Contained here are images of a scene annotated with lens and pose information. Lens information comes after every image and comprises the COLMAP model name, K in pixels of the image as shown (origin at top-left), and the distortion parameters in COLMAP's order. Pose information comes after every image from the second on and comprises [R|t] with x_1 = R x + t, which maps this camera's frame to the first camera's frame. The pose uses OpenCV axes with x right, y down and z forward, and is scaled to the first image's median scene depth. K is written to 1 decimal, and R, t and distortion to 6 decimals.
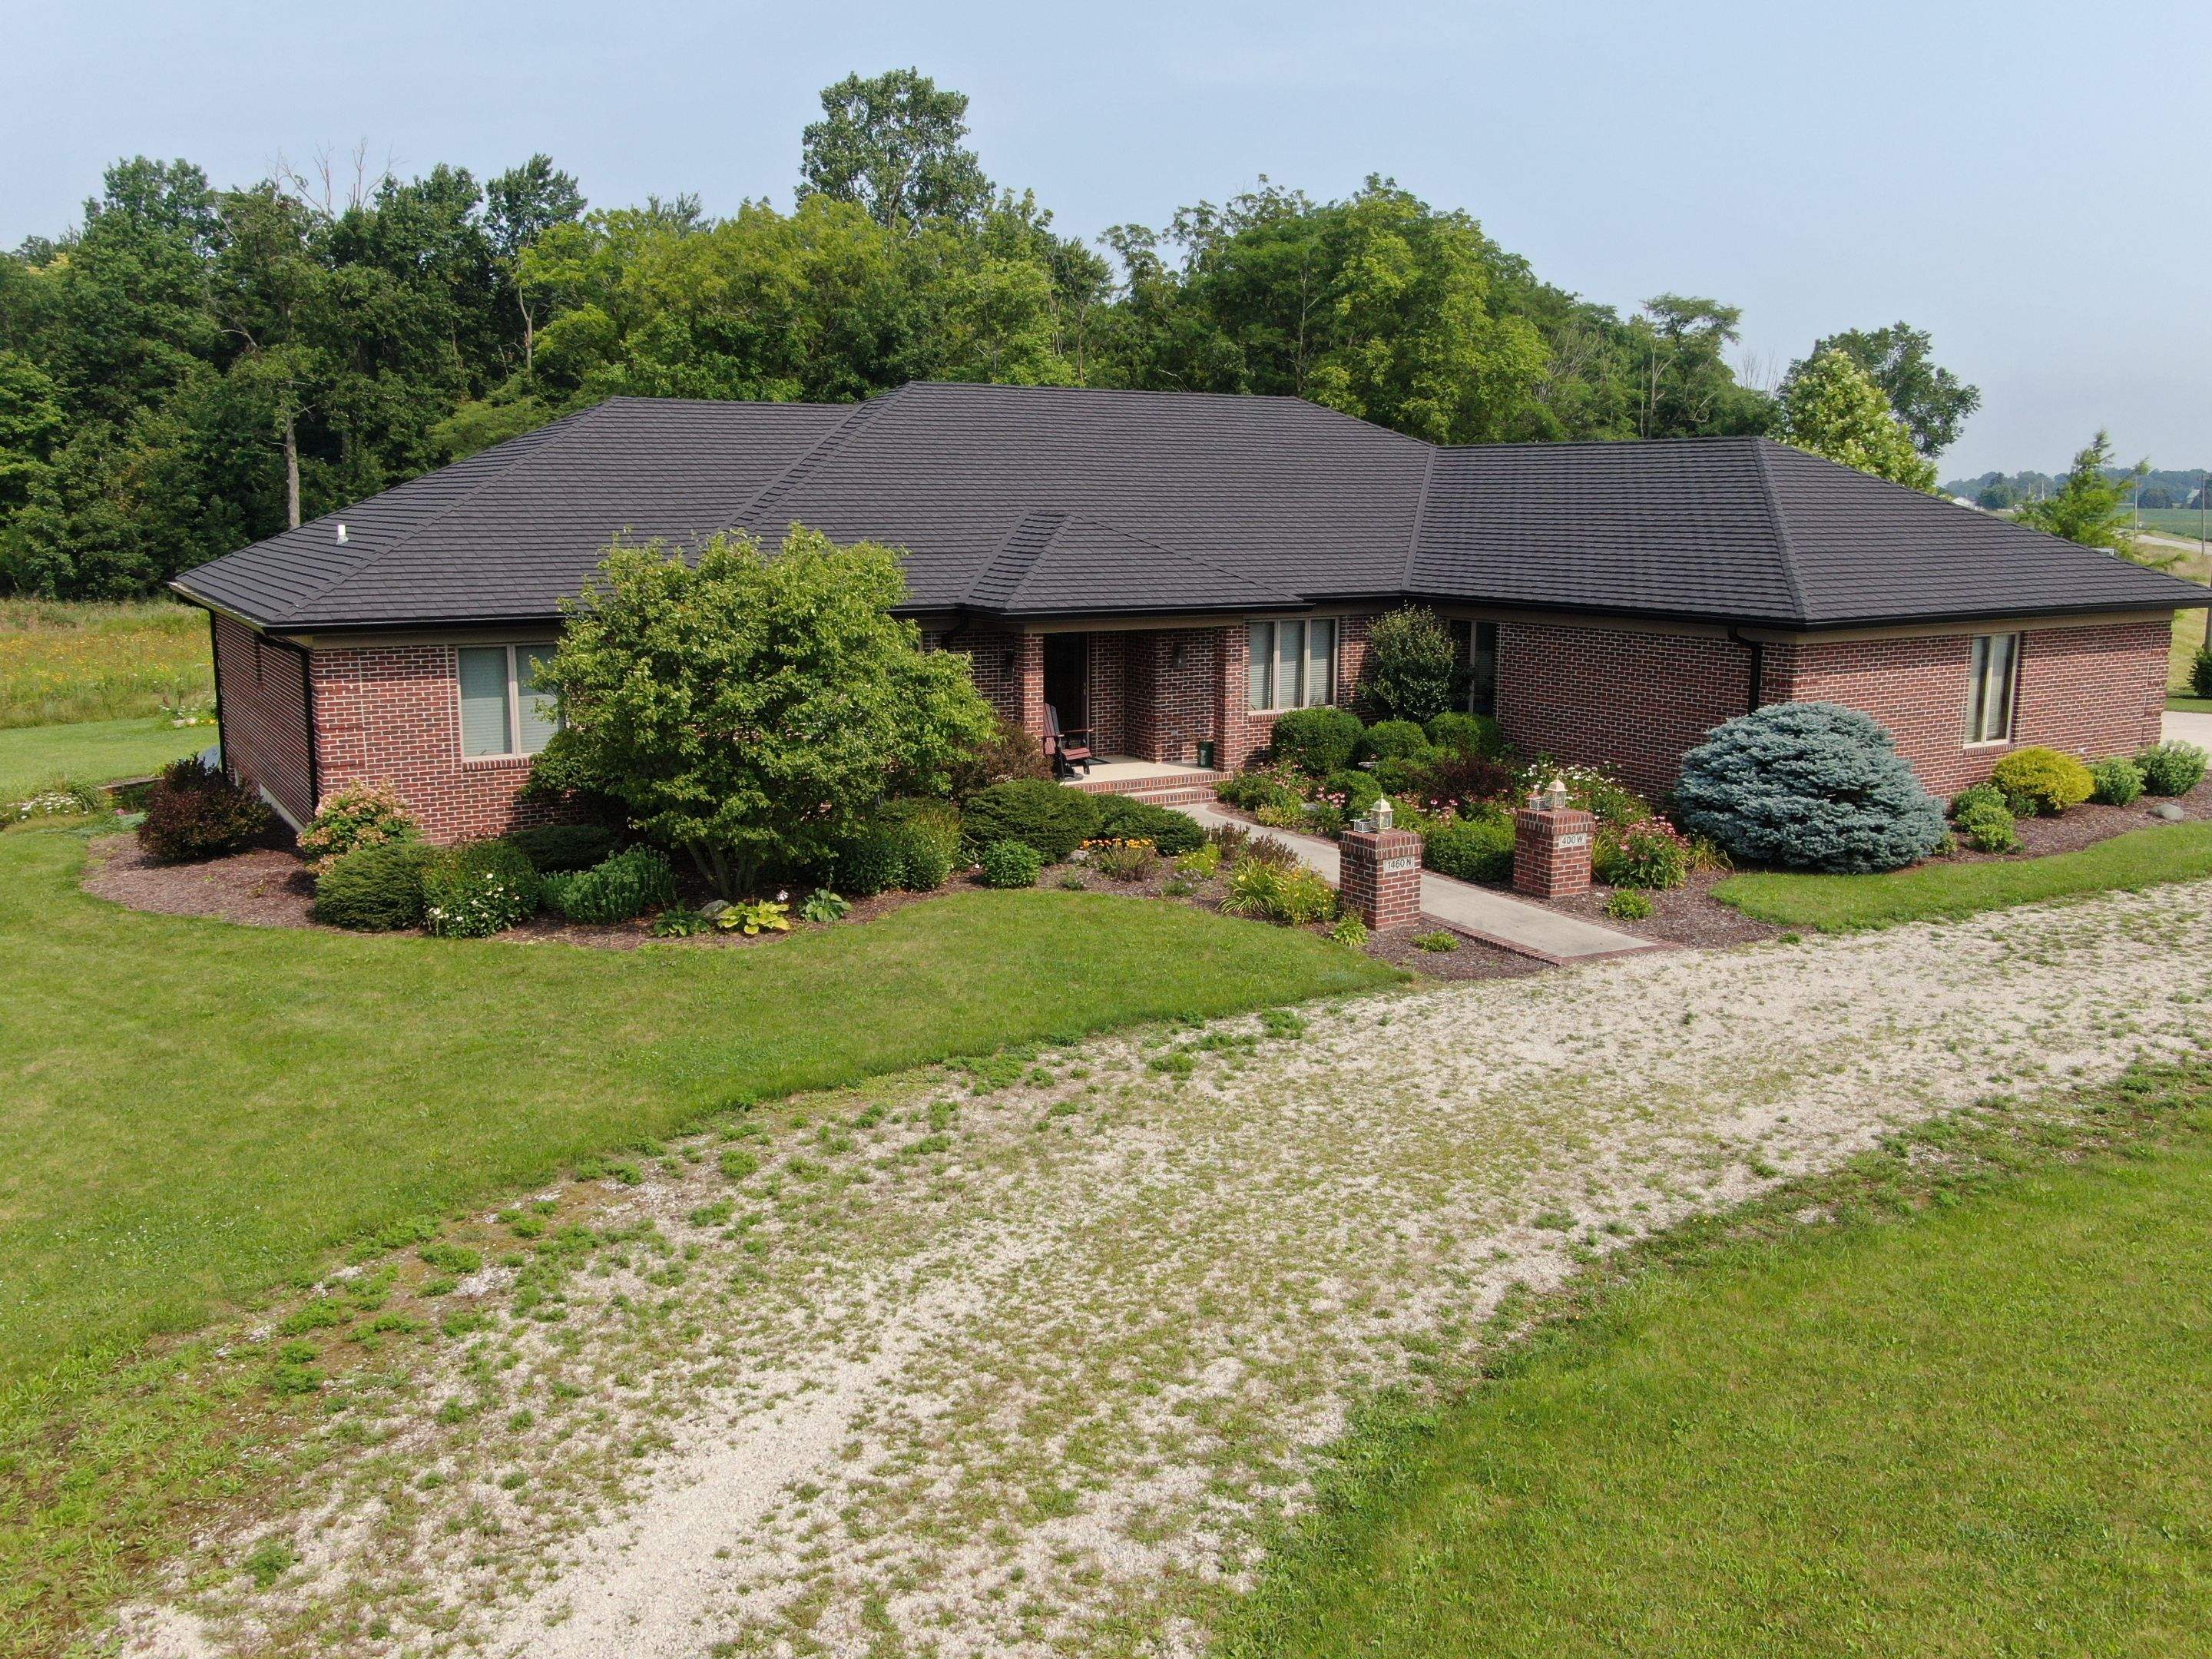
lens RADIAL K [[1704.9, 0, 1106.0], [0, 1704.9, 829.5], [0, 0, 1]] dist [-0.068609, -0.000221]
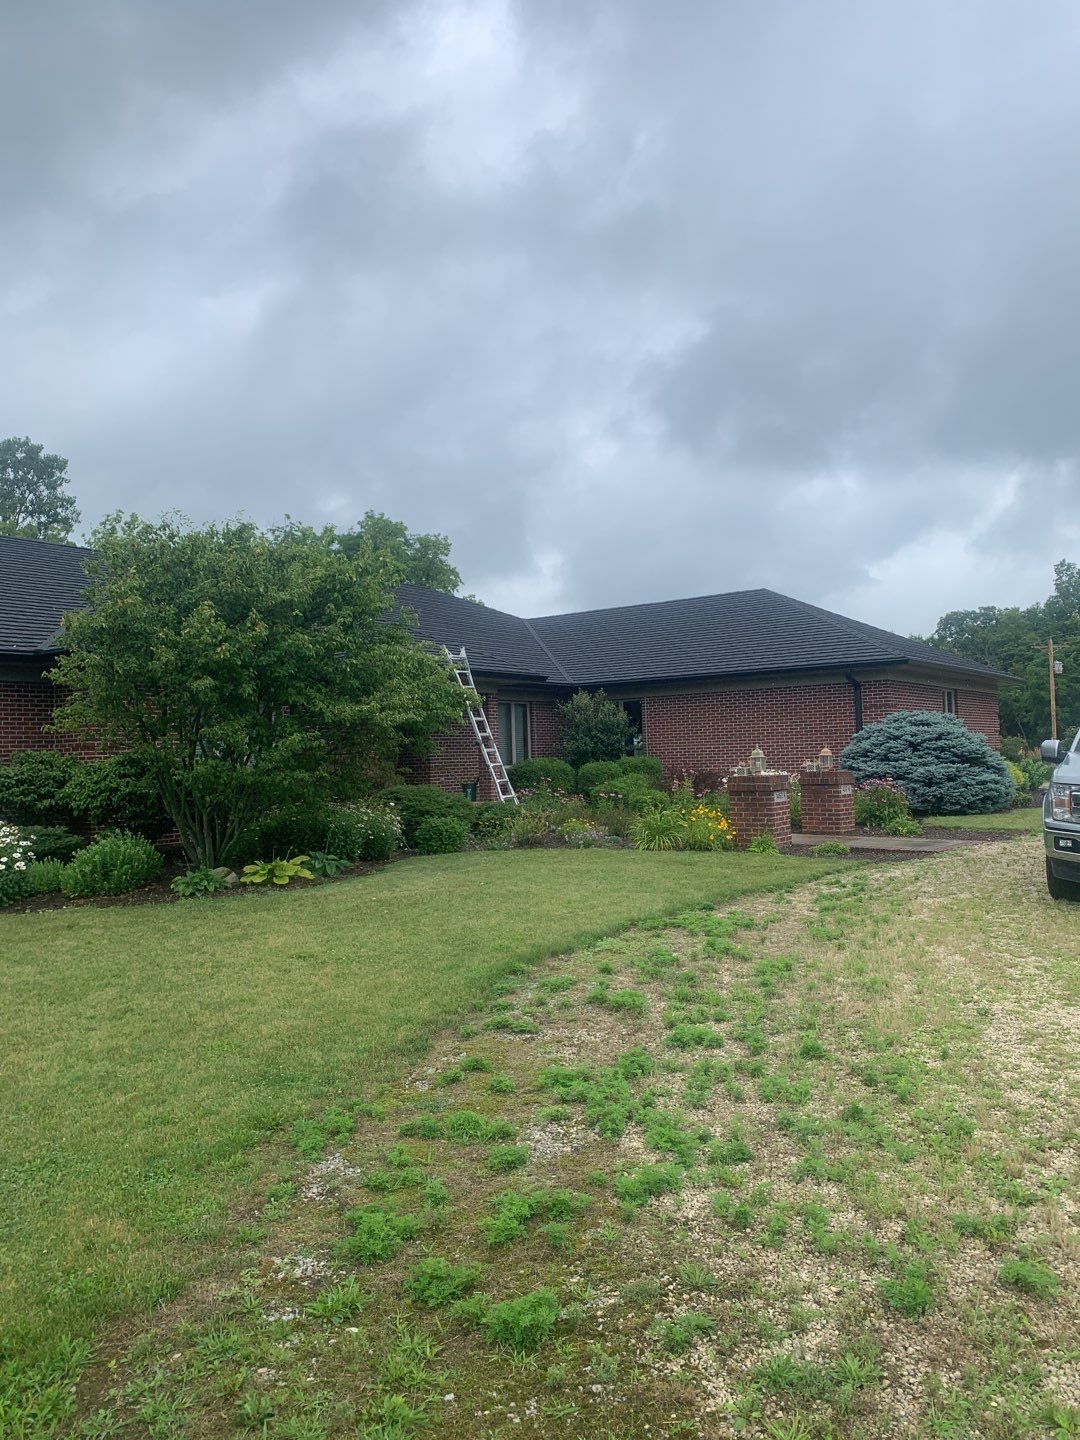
lens RADIAL K [[1046.0, 0, 494.1], [0, 1046.0, 731.6], [0, 0, 1]] dist [0.017770, -0.022658]
pose [[0.929592, -0.017296, 0.368184, -0.229755], [0.100831, 0.972728, -0.208884, 0.083555], [-0.354530, 0.231302, 0.905985, 0.255347]]
